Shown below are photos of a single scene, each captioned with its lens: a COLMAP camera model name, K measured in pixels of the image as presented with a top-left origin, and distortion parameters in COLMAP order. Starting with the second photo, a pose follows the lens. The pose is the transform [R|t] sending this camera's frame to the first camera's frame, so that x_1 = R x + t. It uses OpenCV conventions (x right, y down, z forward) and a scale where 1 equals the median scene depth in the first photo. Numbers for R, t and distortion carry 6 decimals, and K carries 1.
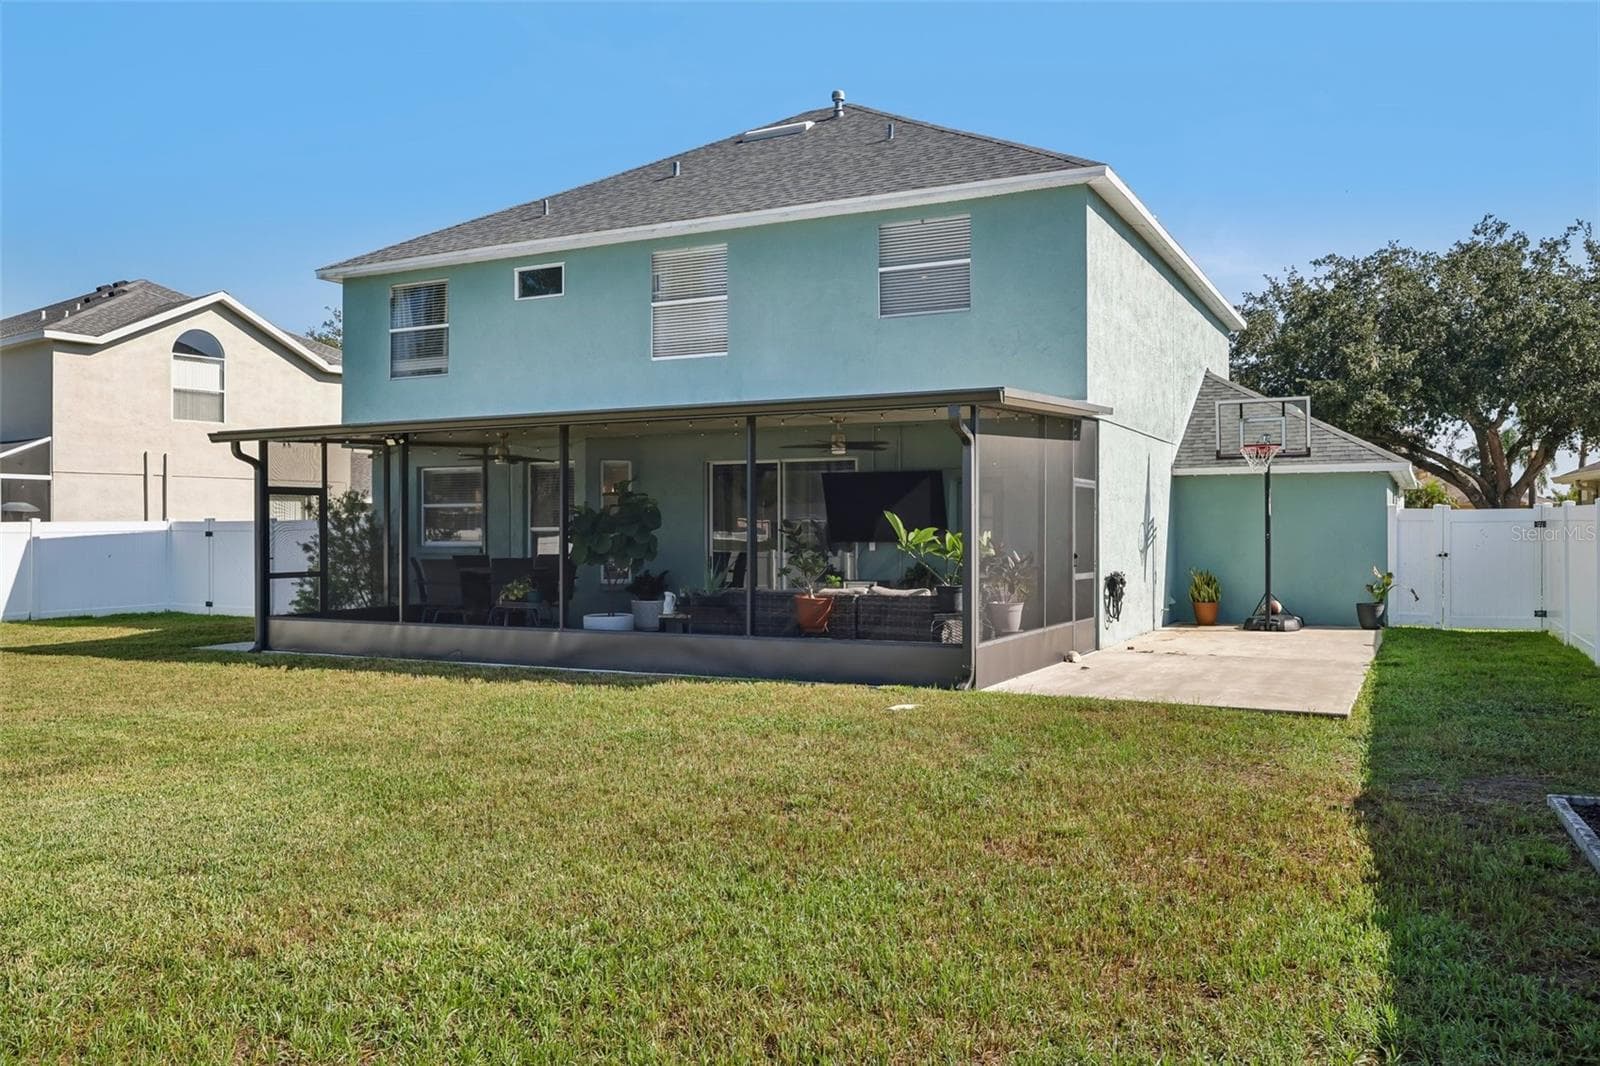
lens RADIAL K [[1258.8, 0, 800.0], [0, 1258.8, 533.0], [0, 0, 1]] dist [-0.003125, 0.001090]
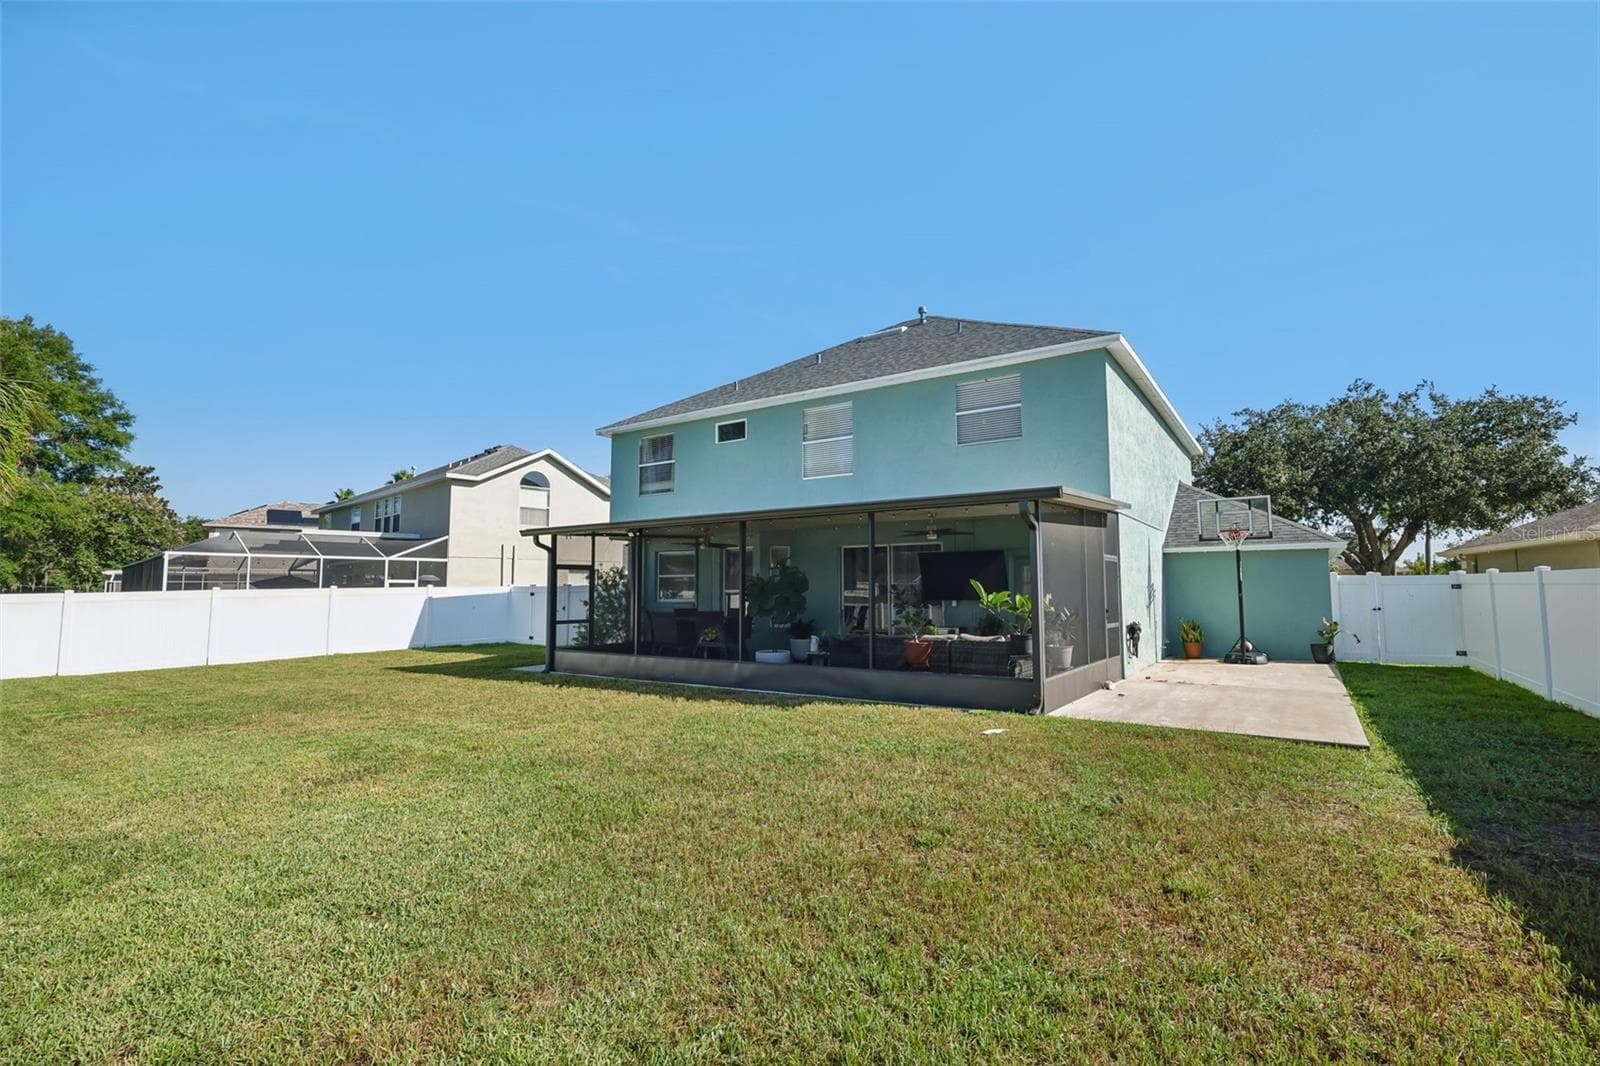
lens RADIAL K [[742.5, 0, 800.0], [0, 742.5, 533.0], [0, 0, 1]] dist [-0.000698, -0.000109]
pose [[0.992139, -0.011610, -0.124599, -0.010543], [0.001867, 0.996949, -0.078036, -0.003280], [0.125125, 0.077190, 0.989134, 0.120599]]
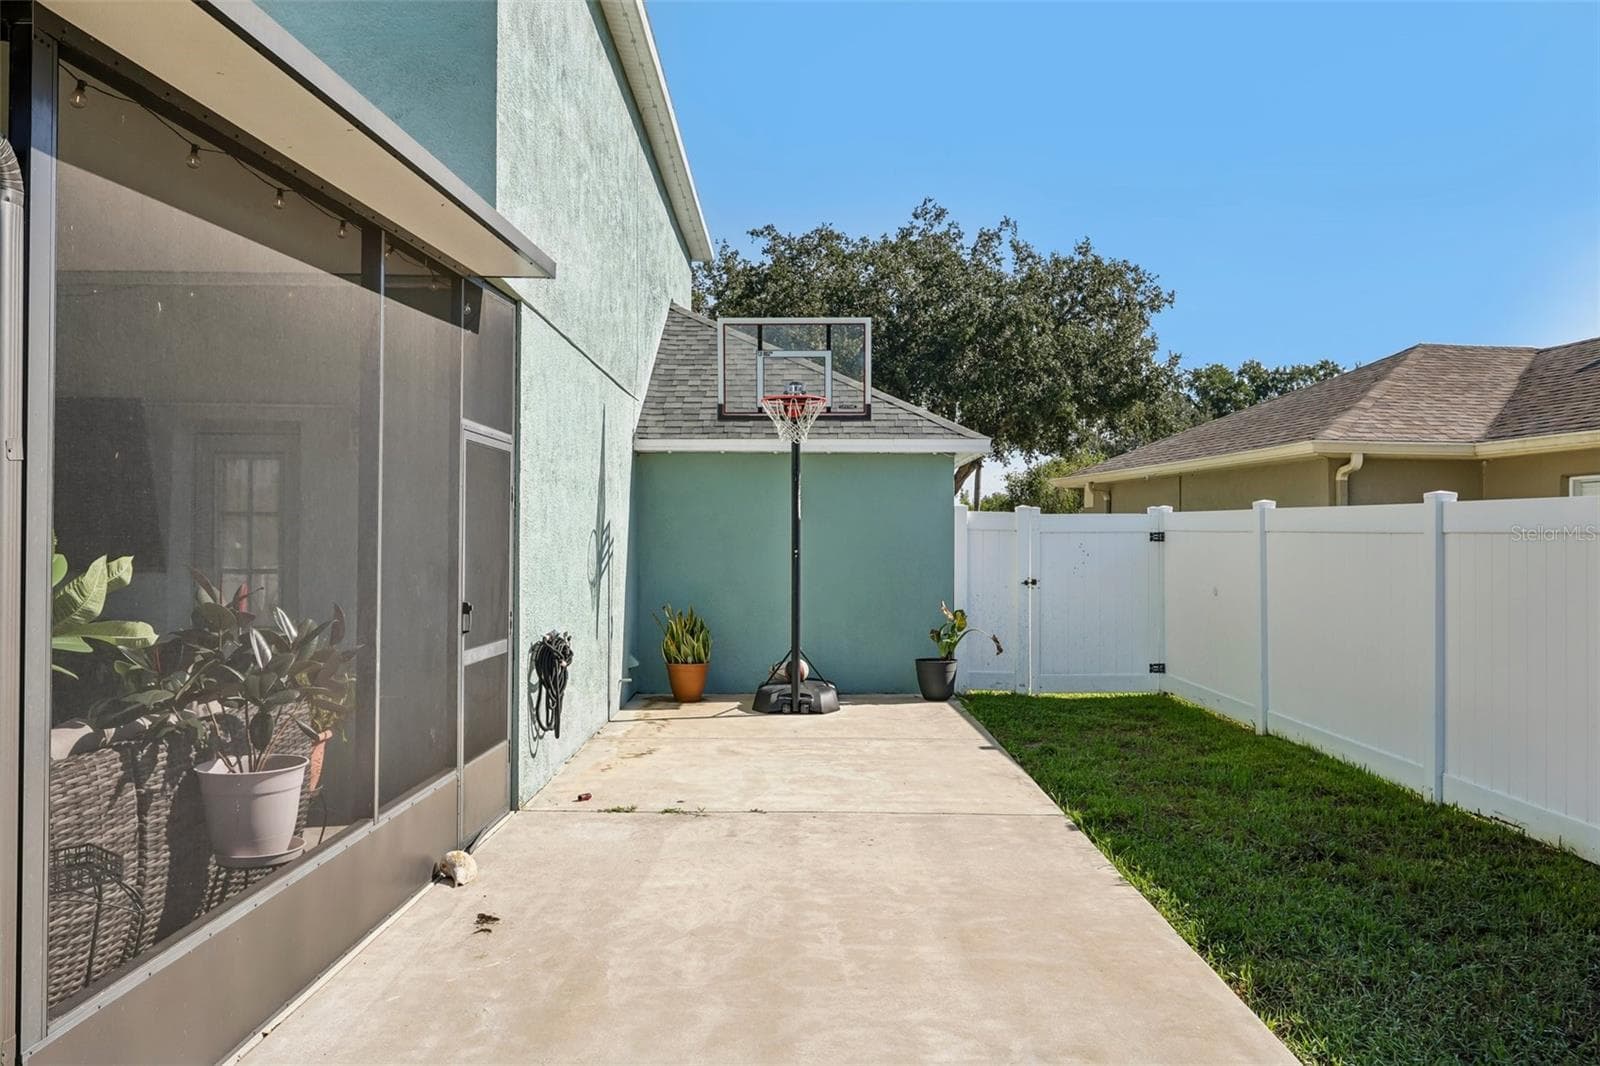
lens RADIAL K [[1258.8, 0, 800.0], [0, 1258.8, 533.0], [0, 0, 1]] dist [-0.003125, 0.001090]
pose [[0.892131, 0.007504, 0.451714, 0.107582], [-0.005130, 0.999966, -0.006479, -0.003604], [-0.451747, 0.003463, 0.892139, 0.481055]]
